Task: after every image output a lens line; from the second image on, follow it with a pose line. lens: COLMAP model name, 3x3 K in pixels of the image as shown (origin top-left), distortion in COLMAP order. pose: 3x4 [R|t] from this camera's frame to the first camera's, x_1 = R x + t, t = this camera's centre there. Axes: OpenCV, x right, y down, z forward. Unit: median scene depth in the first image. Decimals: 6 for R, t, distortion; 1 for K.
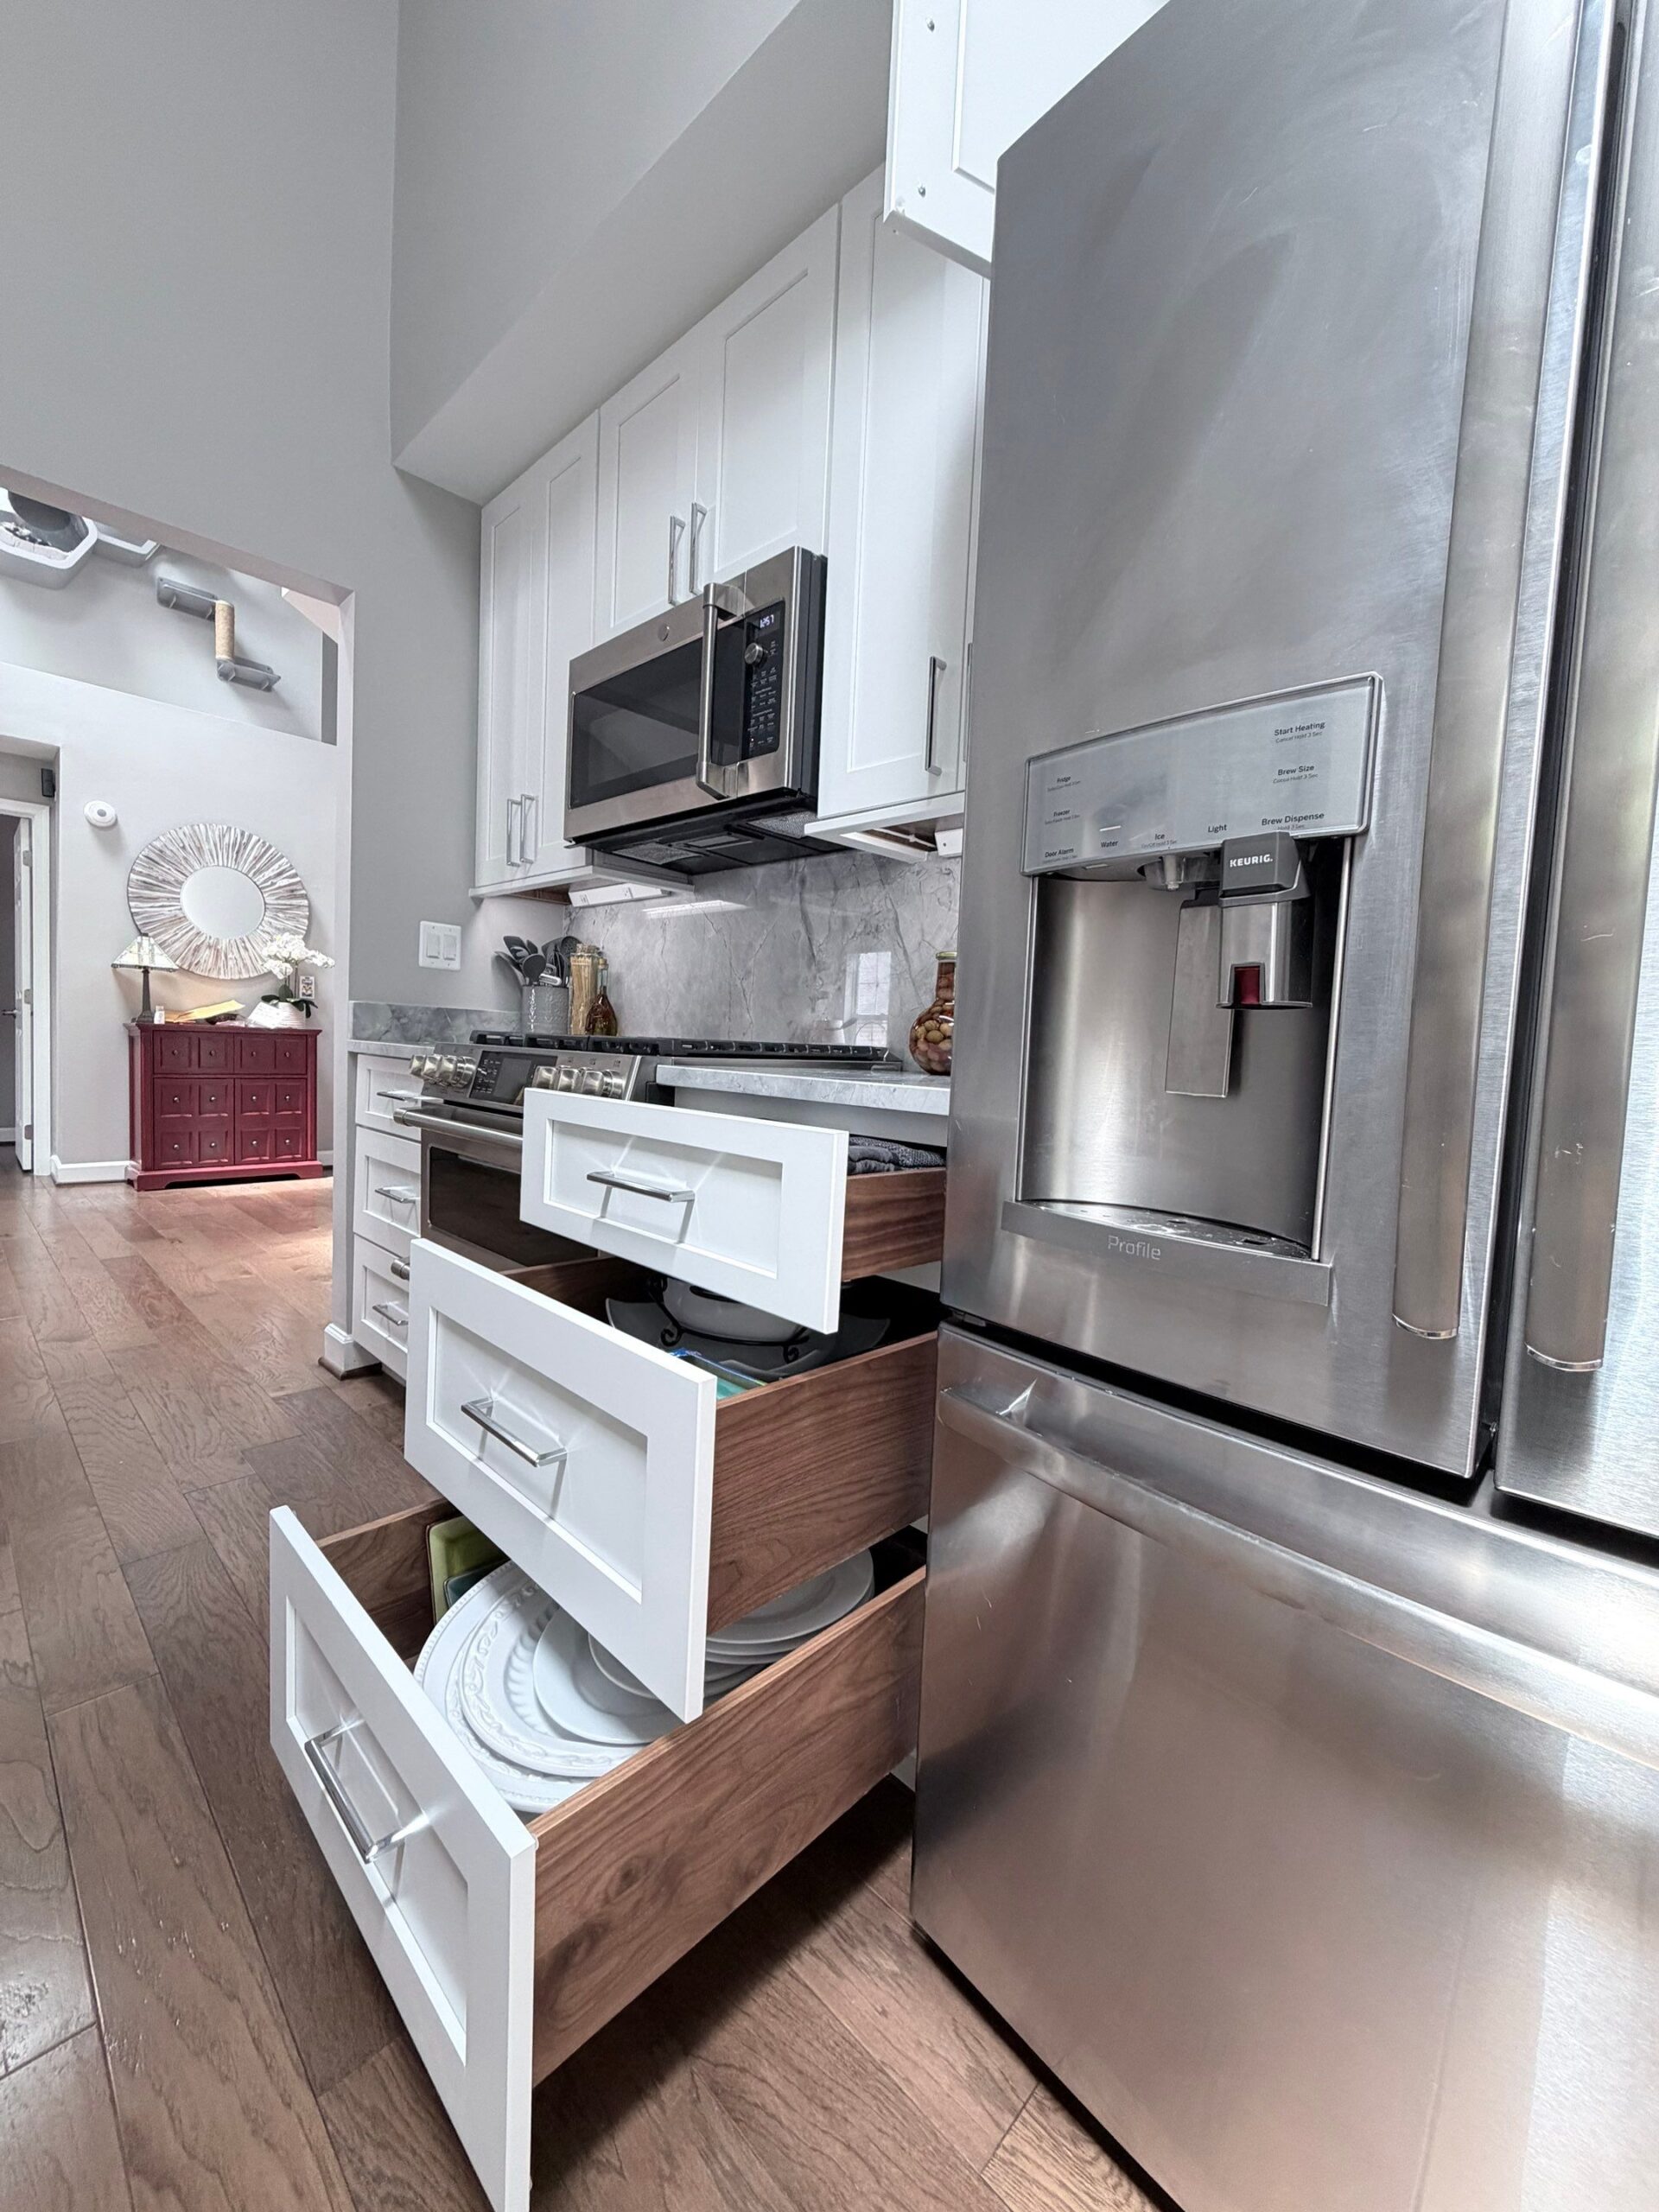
lens RADIAL K [[880.8, 0, 828.5], [0, 880.8, 1098.3], [0, 0, 1]] dist [0.000199, 0.001086]
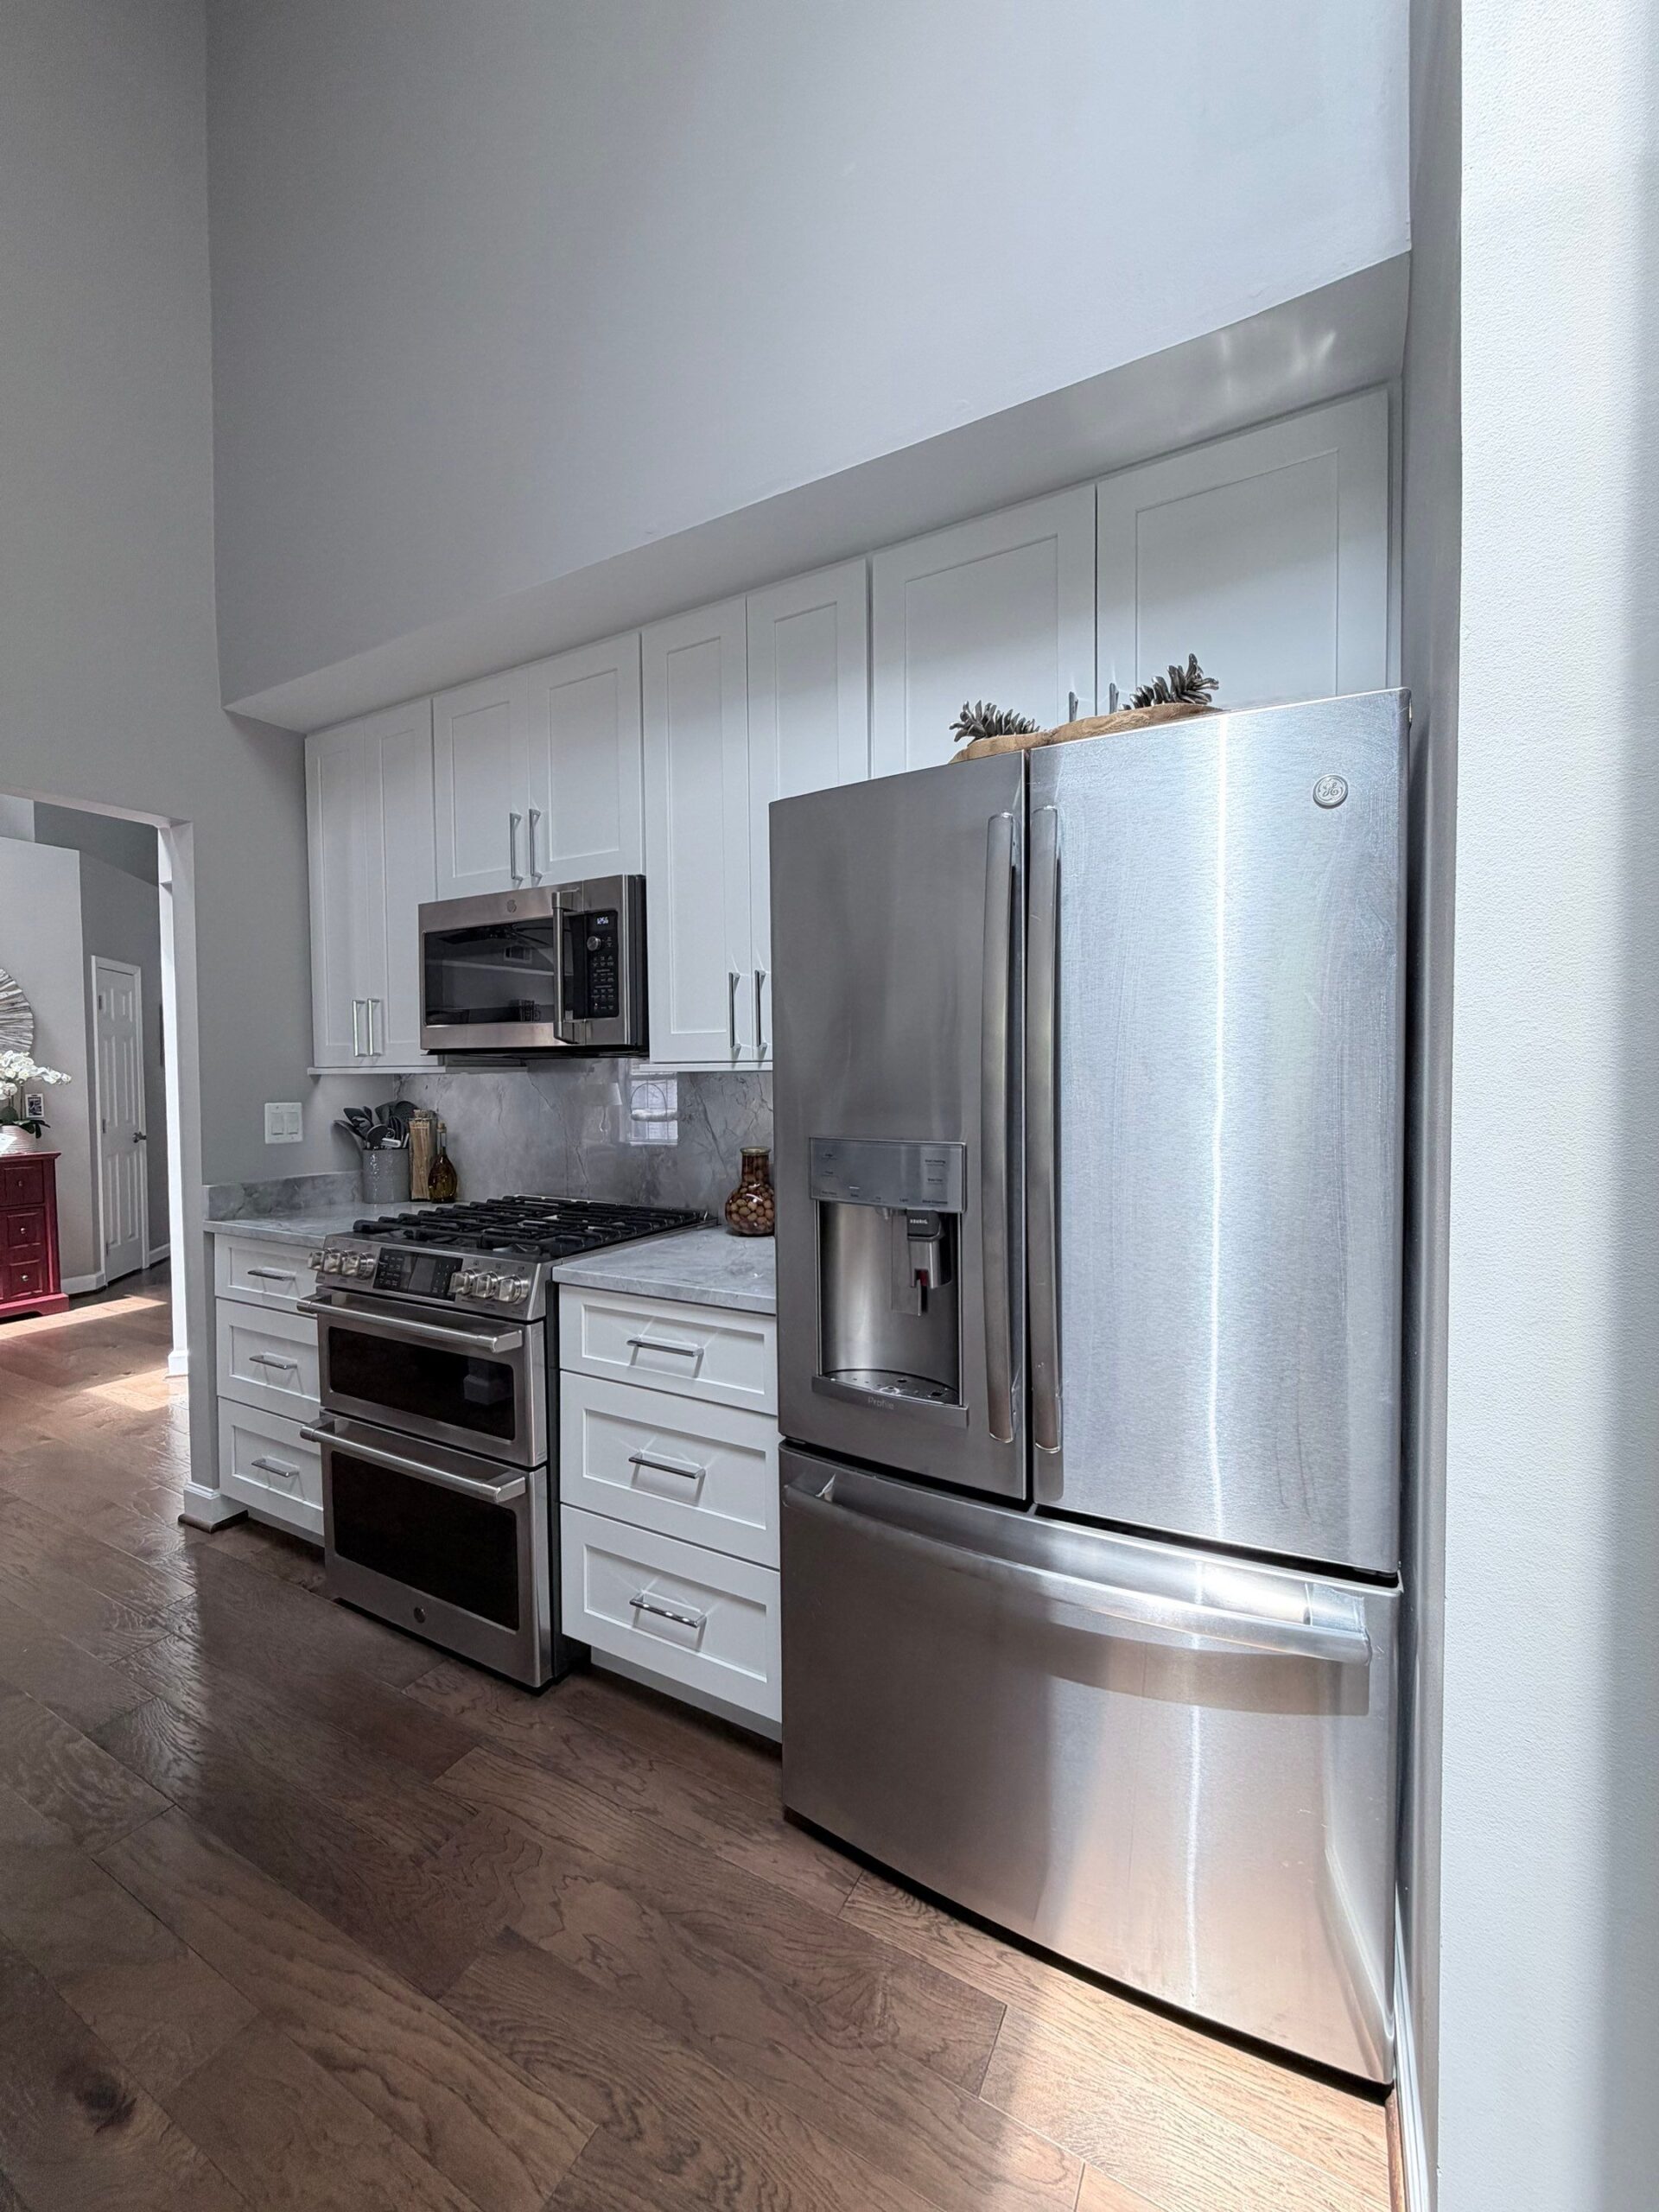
lens RADIAL K [[880.8, 0, 826.7], [0, 880.8, 1099.1], [0, 0, 1]] dist [0.000199, 0.001086]
pose [[0.963825, -0.061252, 0.259401, -0.111379], [0.068226, 0.997508, -0.017961, -0.225843], [-0.257654, 0.035009, 0.965603, -0.416639]]
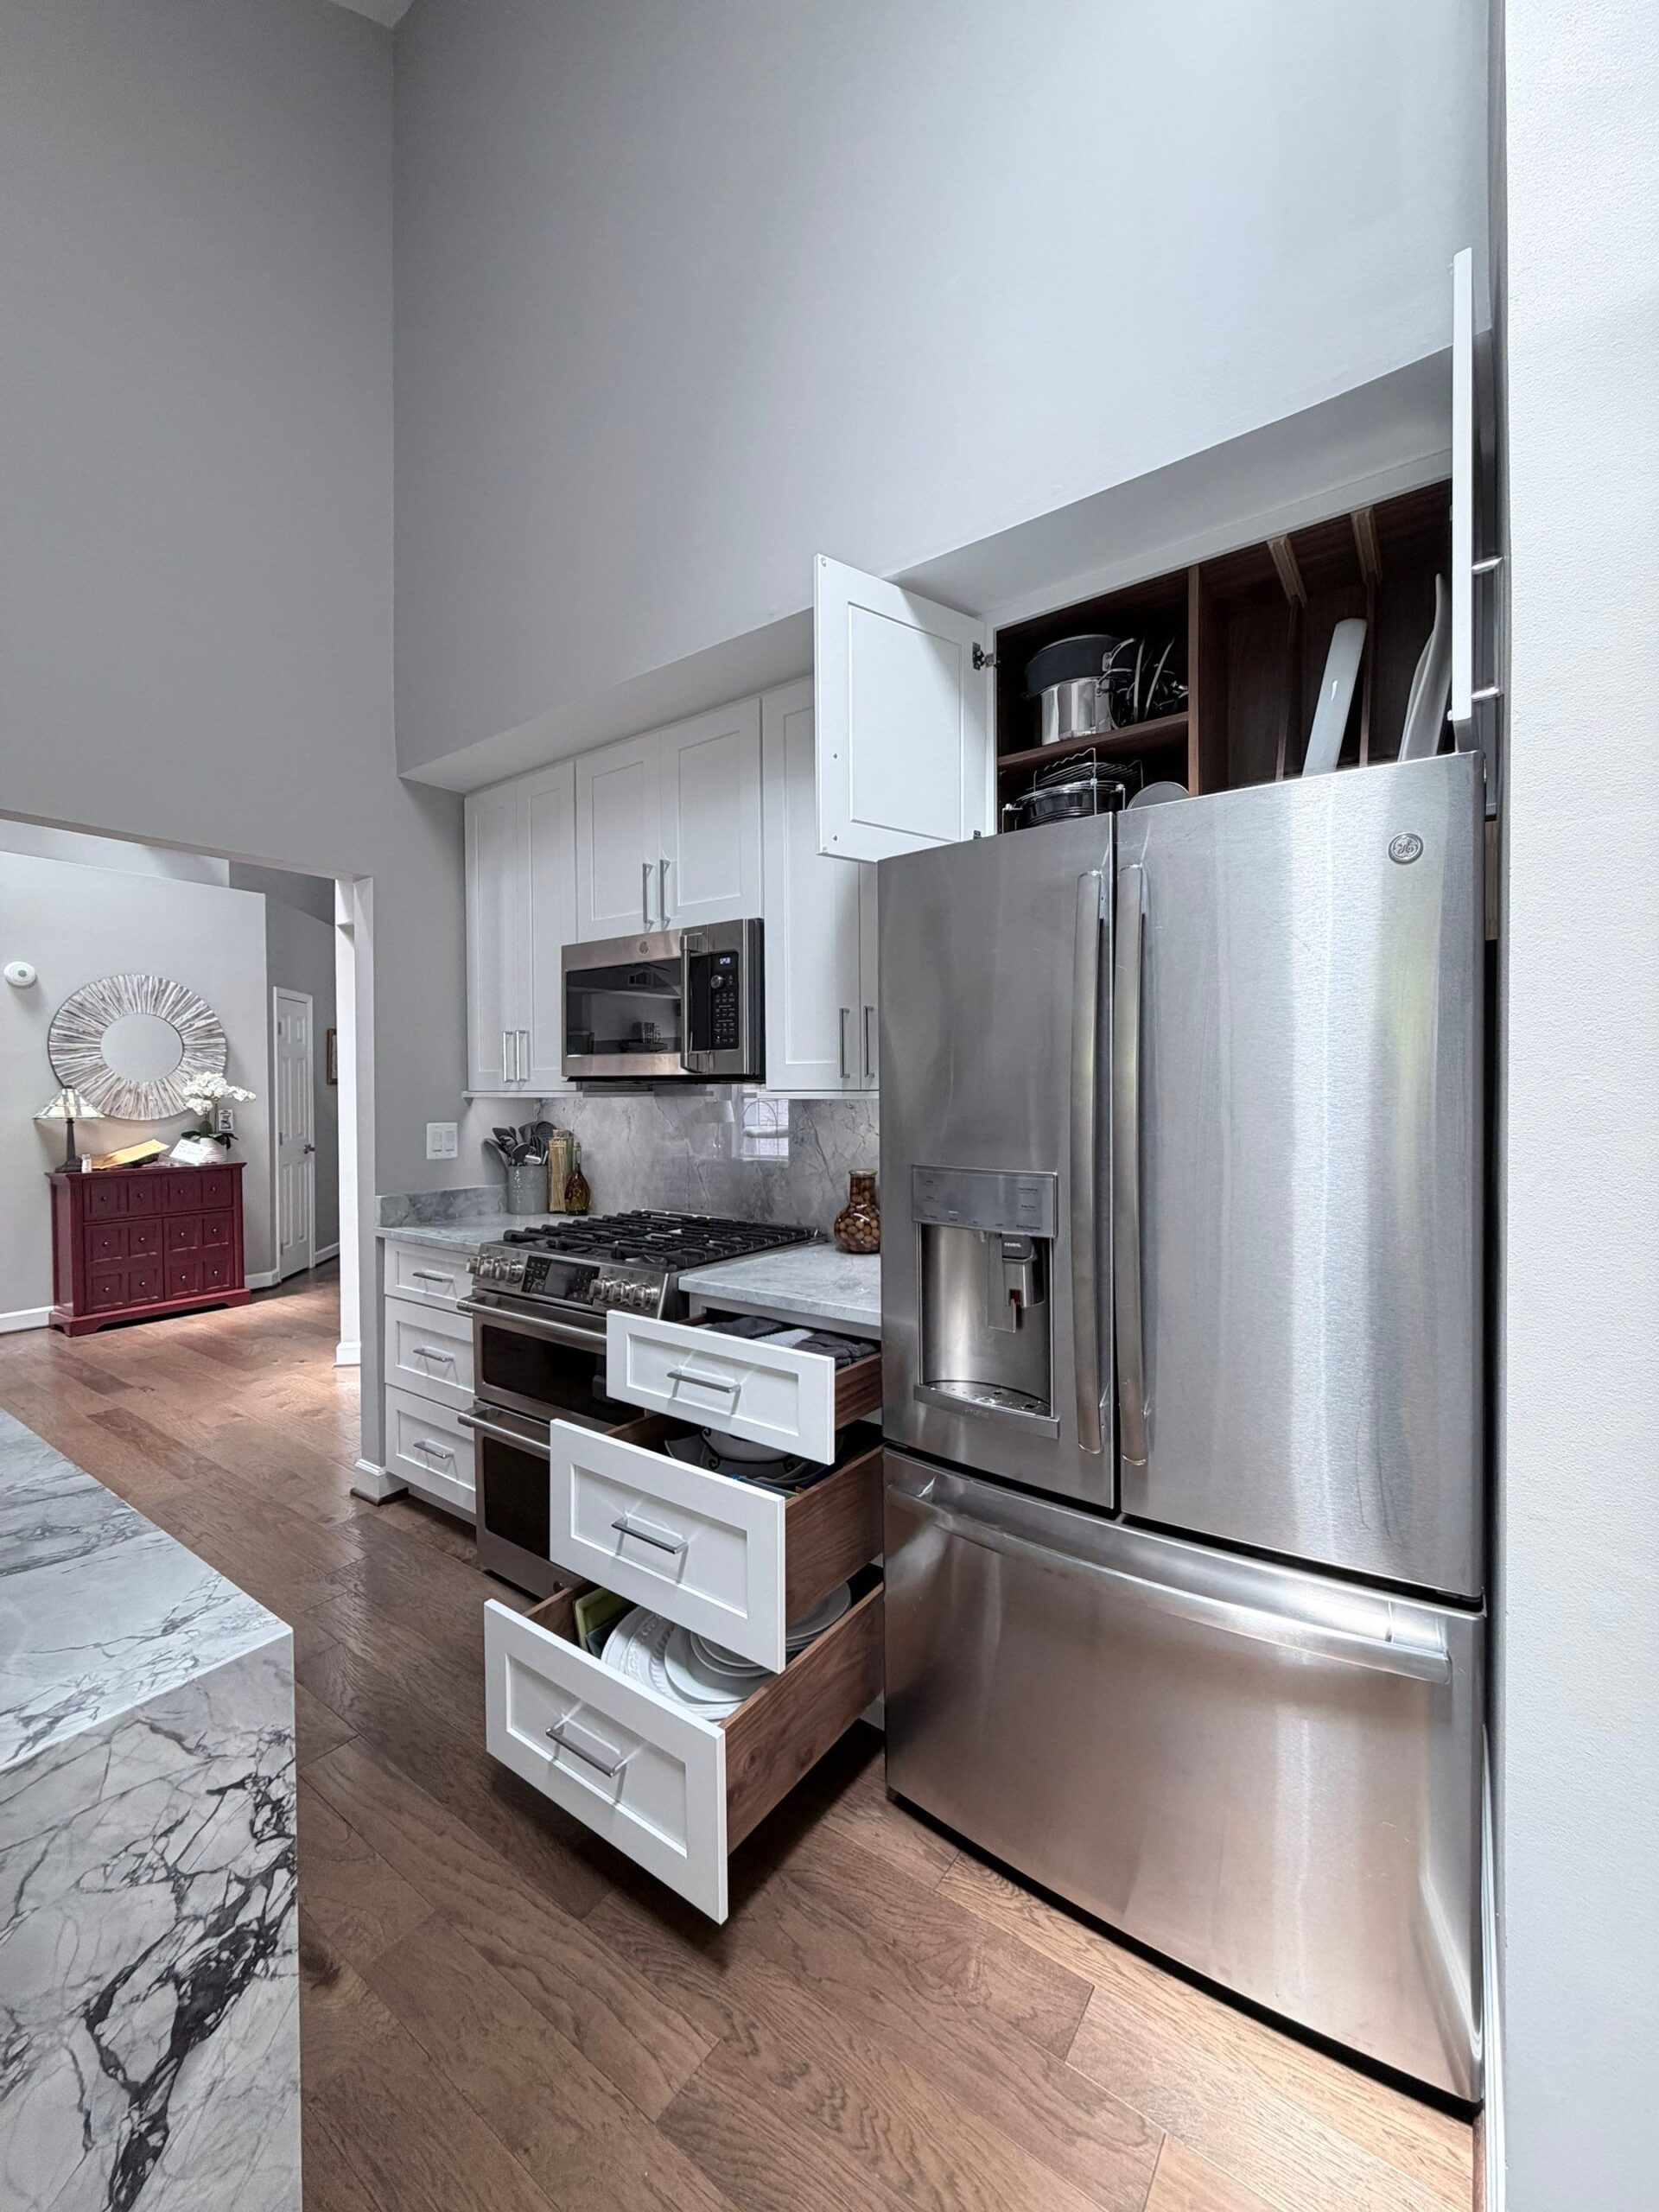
lens RADIAL K [[880.8, 0, 828.2], [0, 880.8, 1098.4], [0, 0, 1]] dist [0.000199, 0.001086]
pose [[0.988349, -0.052373, 0.142910, -0.128112], [0.059197, 0.997280, -0.043923, -0.241731], [-0.140220, 0.051871, 0.988761, -0.511793]]
